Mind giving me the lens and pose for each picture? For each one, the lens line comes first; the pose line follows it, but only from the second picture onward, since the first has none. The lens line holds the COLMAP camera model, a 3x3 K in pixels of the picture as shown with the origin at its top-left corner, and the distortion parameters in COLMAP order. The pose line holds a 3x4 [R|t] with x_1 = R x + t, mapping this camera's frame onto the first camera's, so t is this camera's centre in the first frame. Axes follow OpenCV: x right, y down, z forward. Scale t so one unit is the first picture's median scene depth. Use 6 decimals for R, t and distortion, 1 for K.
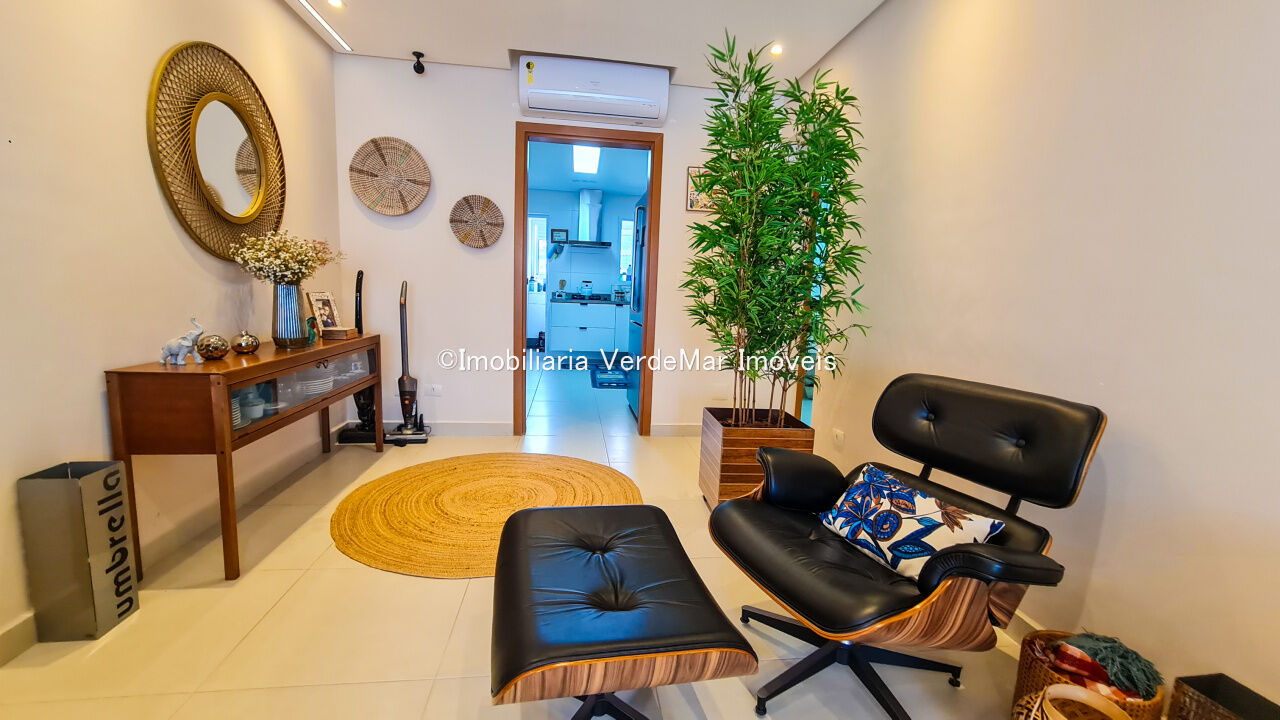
lens RADIAL K [[503.1, 0, 640.0], [0, 503.1, 360.0], [0, 0, 1]] dist [-0.000105, 0.000000]
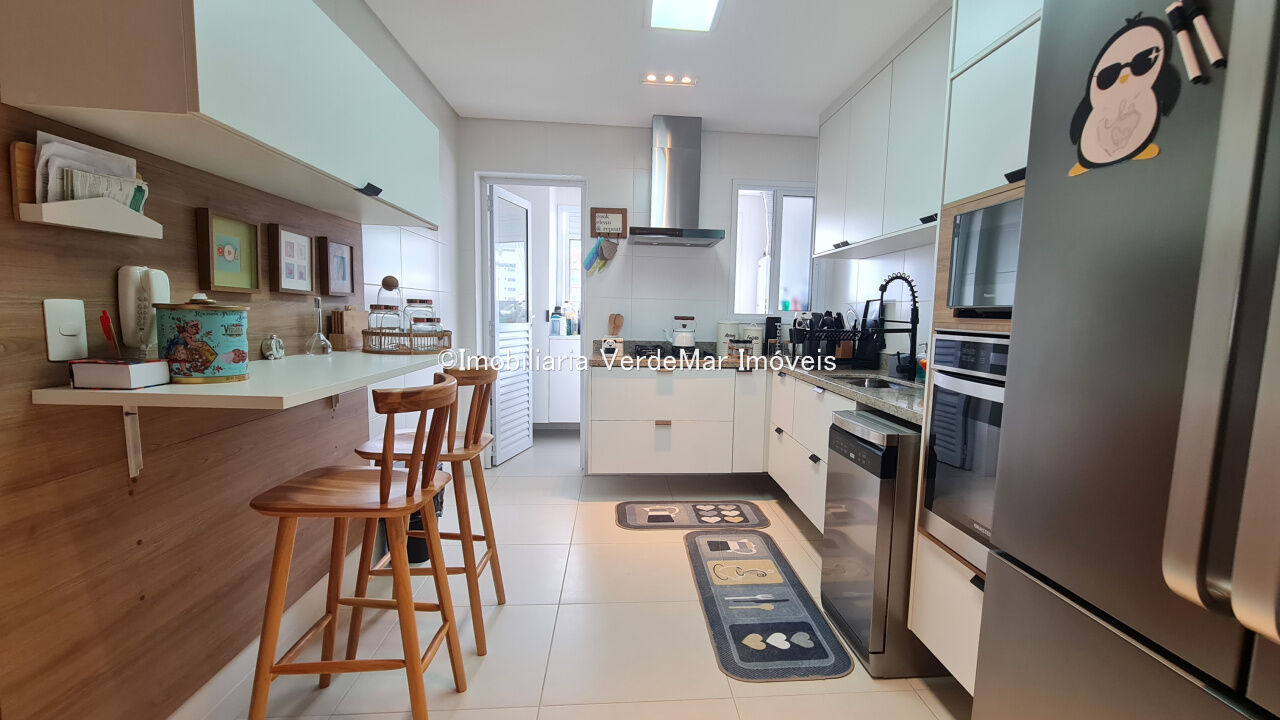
lens RADIAL K [[503.1, 0, 640.0], [0, 503.1, 360.0], [0, 0, 1]] dist [-0.000105, 0.000000]
pose [[0.995848, -0.012015, -0.090230, -0.095357], [0.007893, 0.998915, -0.045903, -0.100614], [0.090684, 0.045000, 0.994863, 0.574092]]
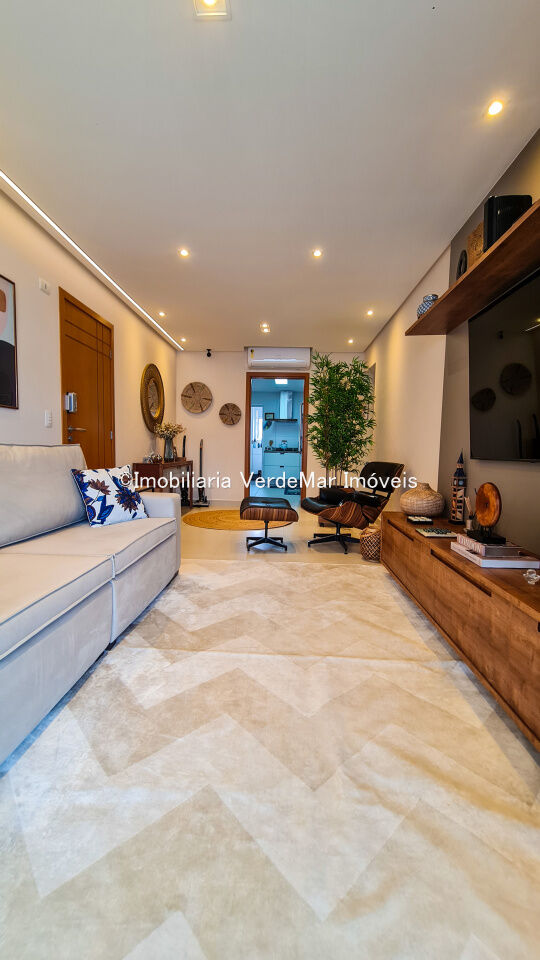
lens RADIAL K [[377.3, 0, 270.0], [0, 377.3, 480.0], [0, 0, 1]] dist [-0.000105, 0.000000]
pose [[0.984286, -0.007595, -0.176420, 0.085711], [-0.003781, 0.997939, -0.064055, 0.073831], [0.176543, 0.063716, 0.982228, -0.344461]]
